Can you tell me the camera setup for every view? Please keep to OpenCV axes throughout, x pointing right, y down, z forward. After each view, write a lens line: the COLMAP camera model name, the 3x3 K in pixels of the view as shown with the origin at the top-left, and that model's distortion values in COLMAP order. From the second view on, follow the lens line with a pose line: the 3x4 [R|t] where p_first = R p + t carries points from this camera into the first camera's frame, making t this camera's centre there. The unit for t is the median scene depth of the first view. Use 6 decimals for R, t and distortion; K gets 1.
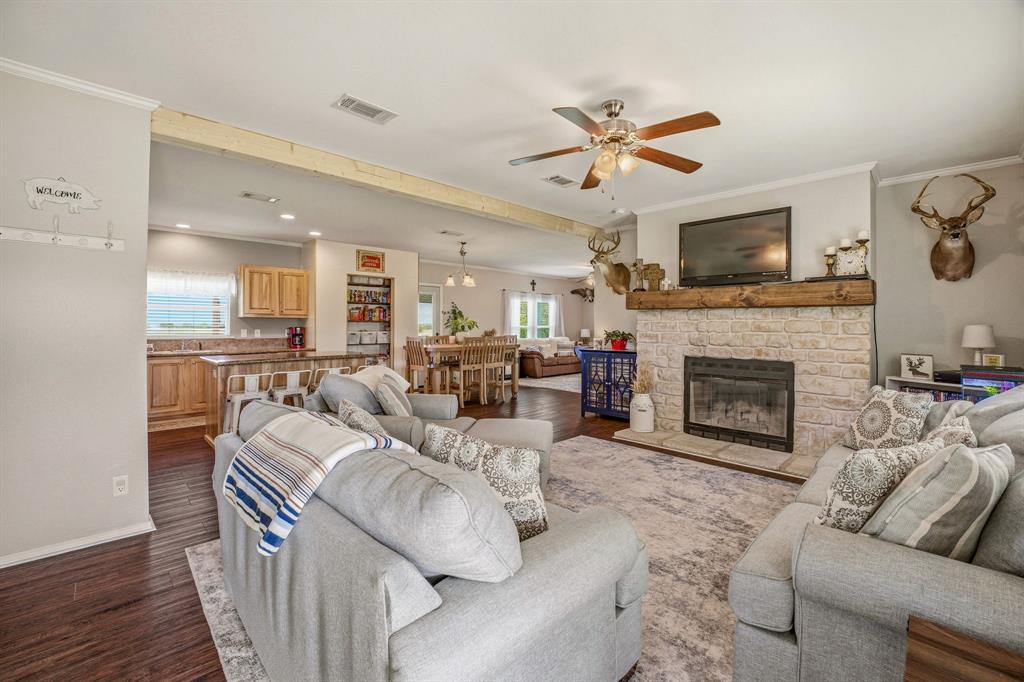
lens RADIAL K [[420.3, 0, 512.9], [0, 420.3, 327.5], [0, 0, 1]] dist [-0.021729, 0.000097]
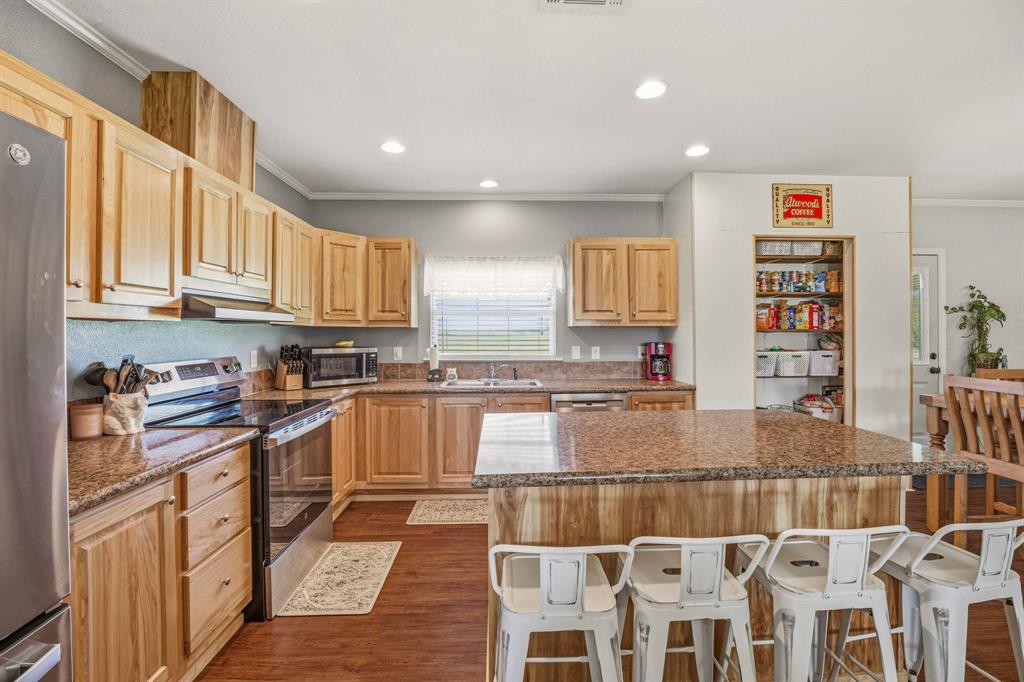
lens RADIAL K [[420.3, 0, 512.9], [0, 420.3, 327.5], [0, 0, 1]] dist [-0.021729, 0.000097]
pose [[0.723302, -0.009330, -0.690469, -0.270874], [0.001541, 0.999928, -0.011897, -0.014864], [0.690530, 0.007541, 0.723264, 0.462953]]
